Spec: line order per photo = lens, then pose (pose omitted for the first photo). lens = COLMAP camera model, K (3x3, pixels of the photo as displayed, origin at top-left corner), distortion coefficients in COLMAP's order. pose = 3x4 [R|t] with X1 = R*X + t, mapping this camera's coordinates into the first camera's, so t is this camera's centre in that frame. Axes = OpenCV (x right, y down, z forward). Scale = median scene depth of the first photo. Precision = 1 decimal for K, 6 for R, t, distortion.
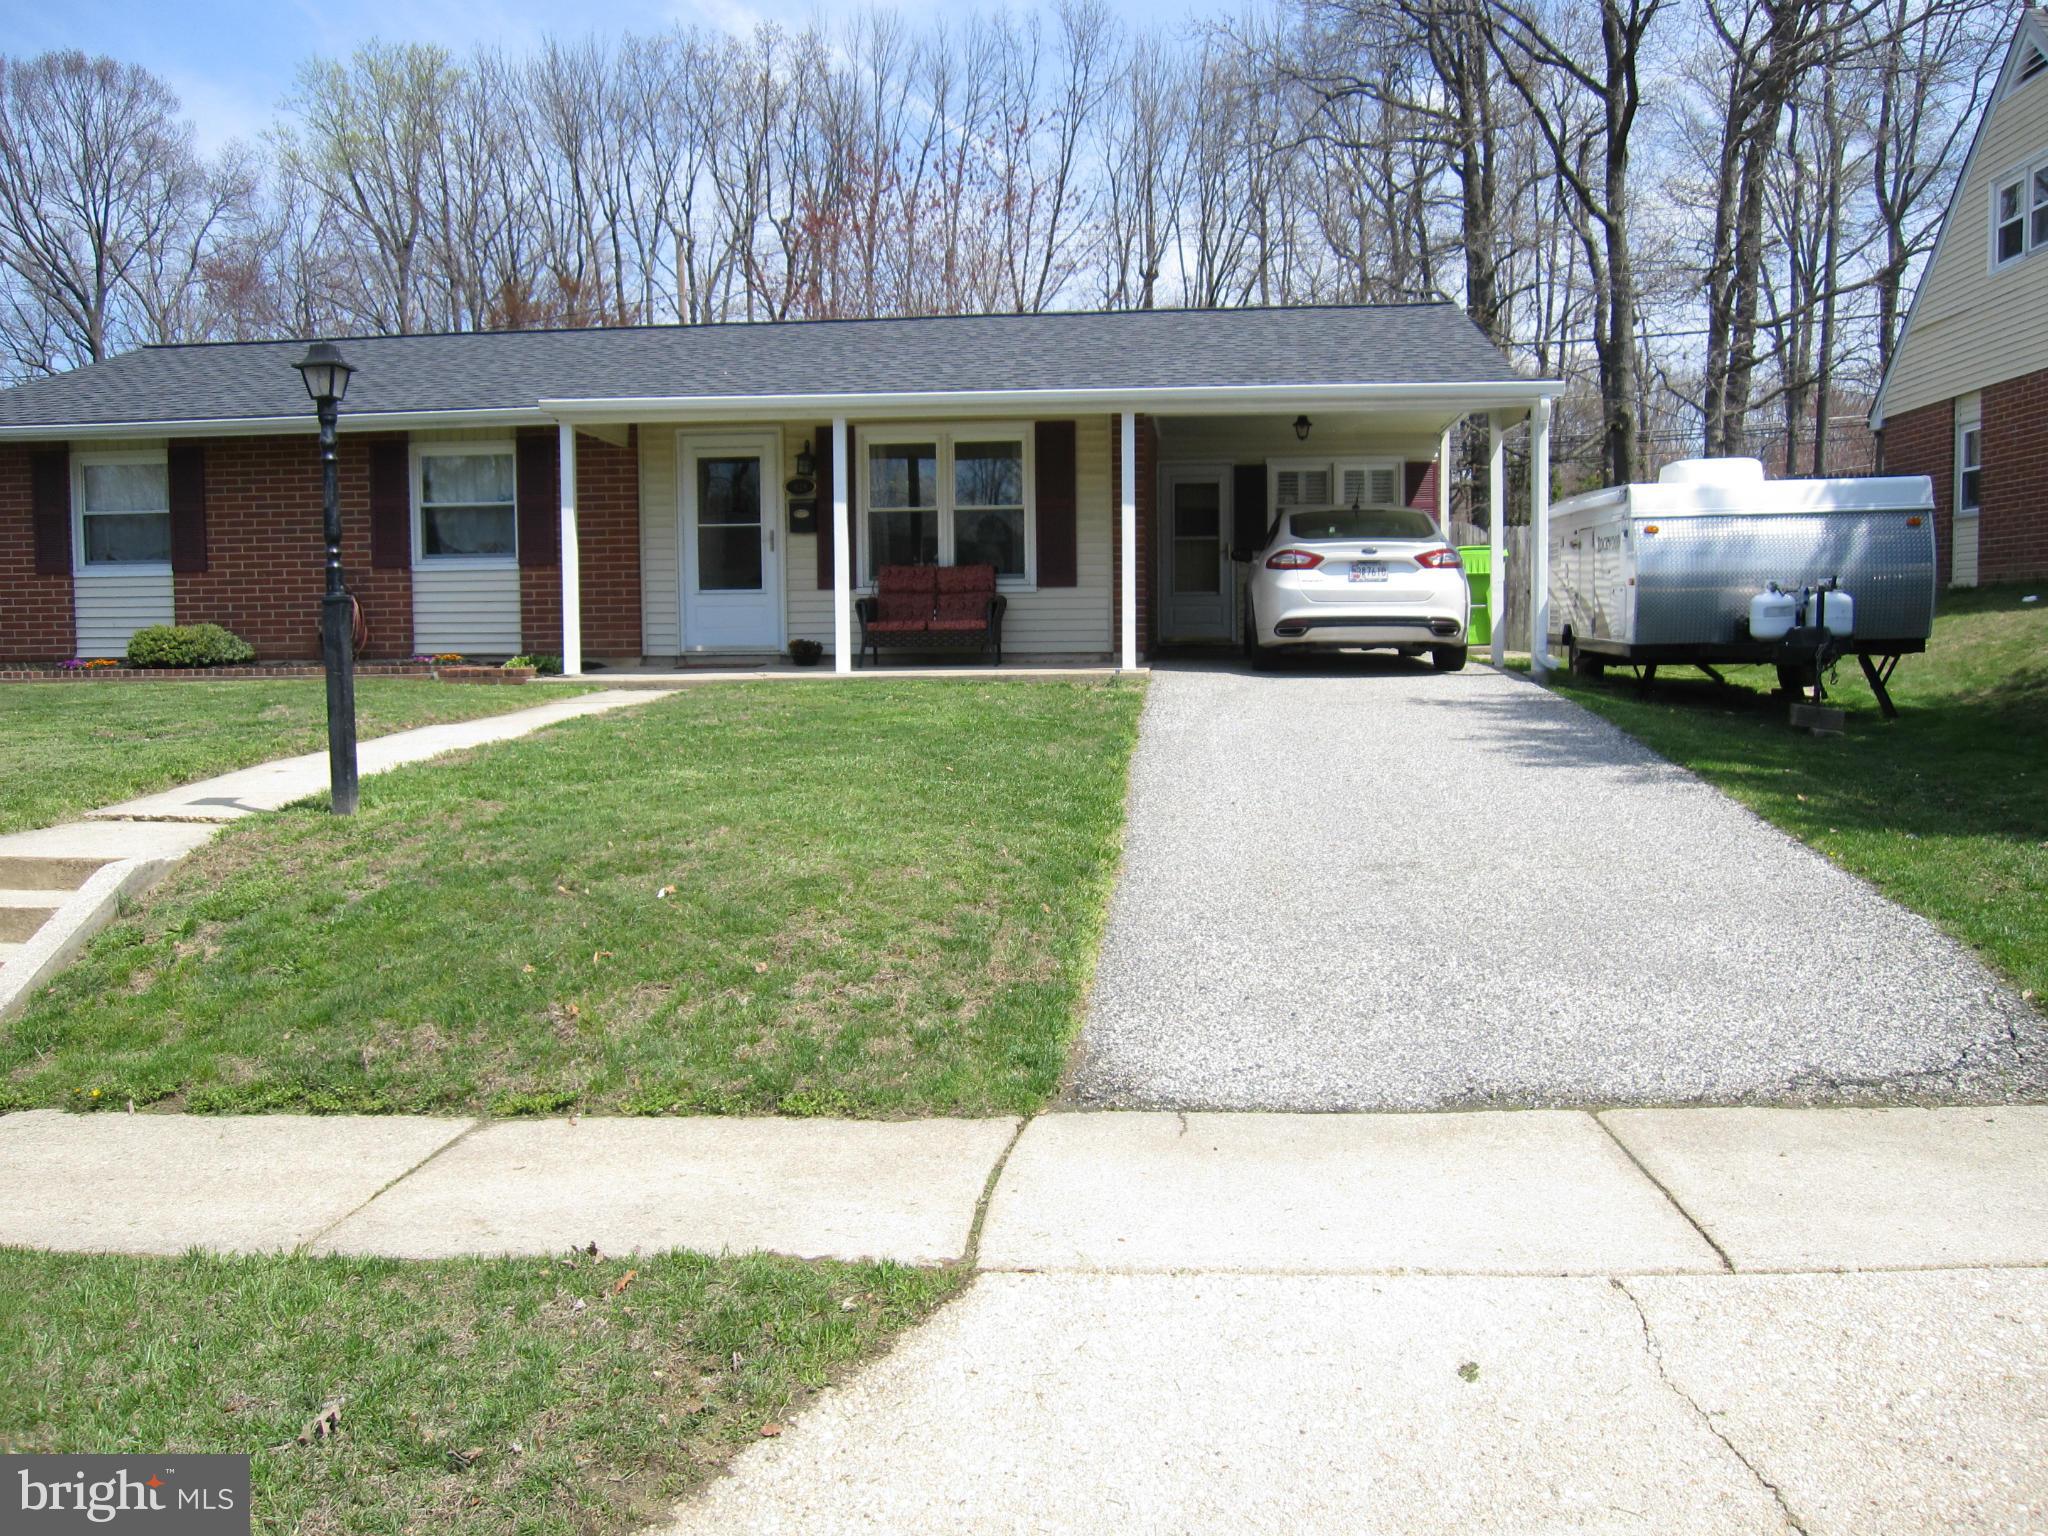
lens RADIAL K [[1692.5, 0, 1024.0], [0, 1692.5, 768.0], [0, 0, 1]] dist [-0.079888, 0.064781]
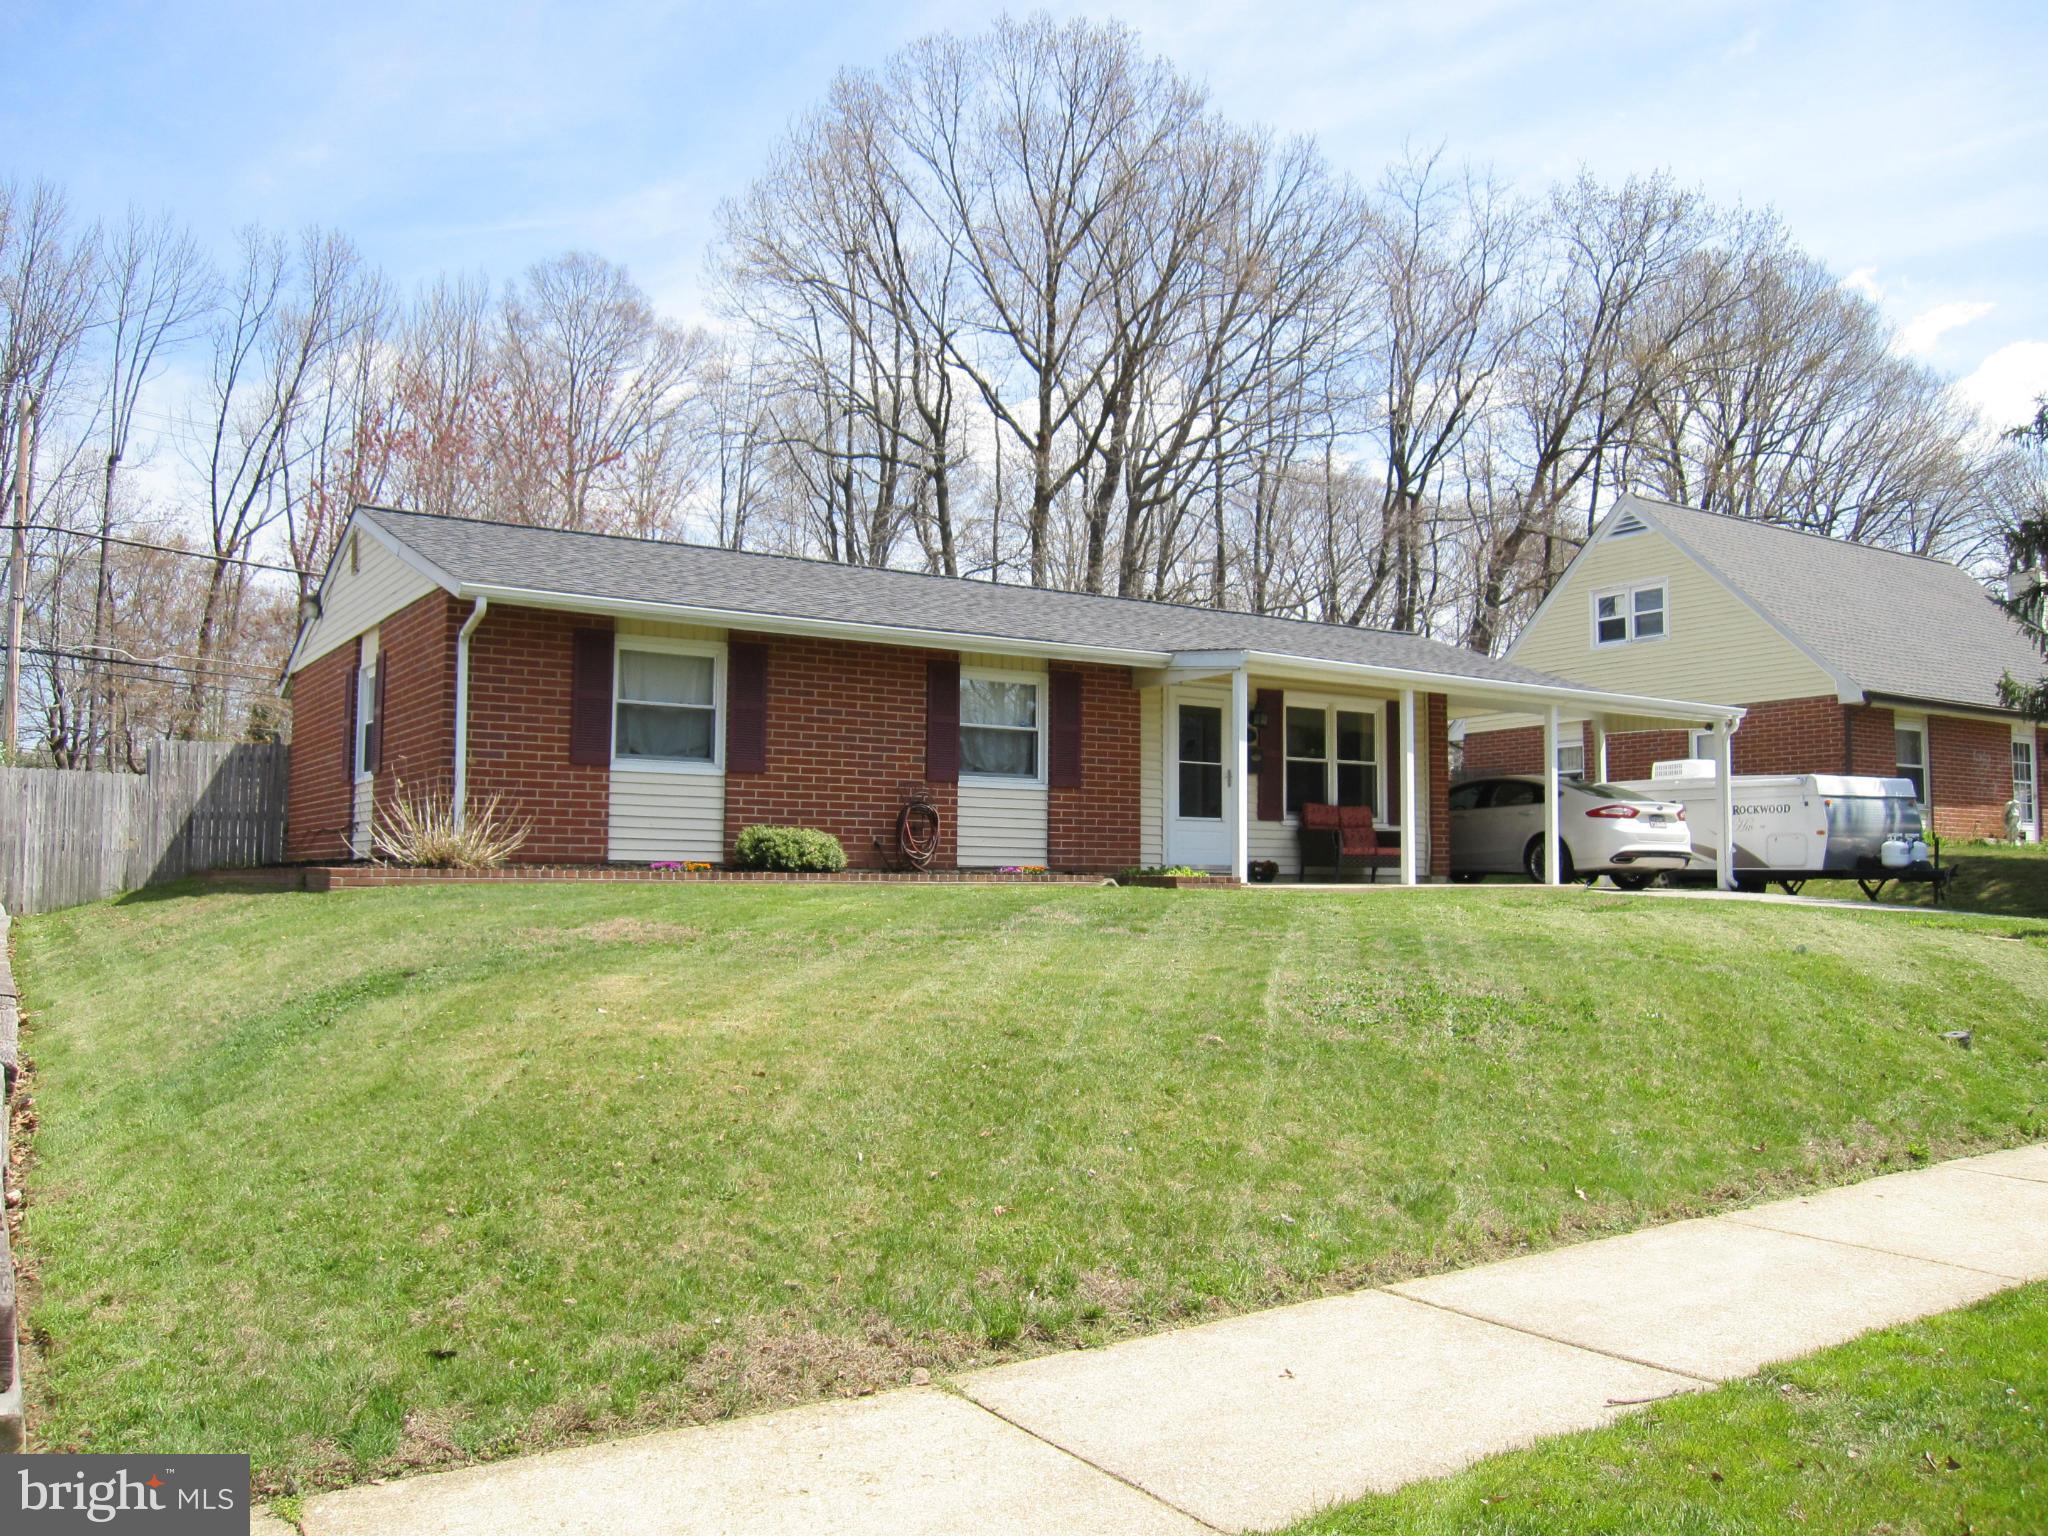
lens RADIAL K [[1692.5, 0, 1024.0], [0, 1692.5, 768.0], [0, 0, 1]] dist [-0.079888, 0.064781]
pose [[0.771844, 0.059602, 0.633013, -1.002502], [0.041794, 0.988687, -0.144052, 0.024561], [-0.634437, 0.137642, 0.760621, 0.173897]]
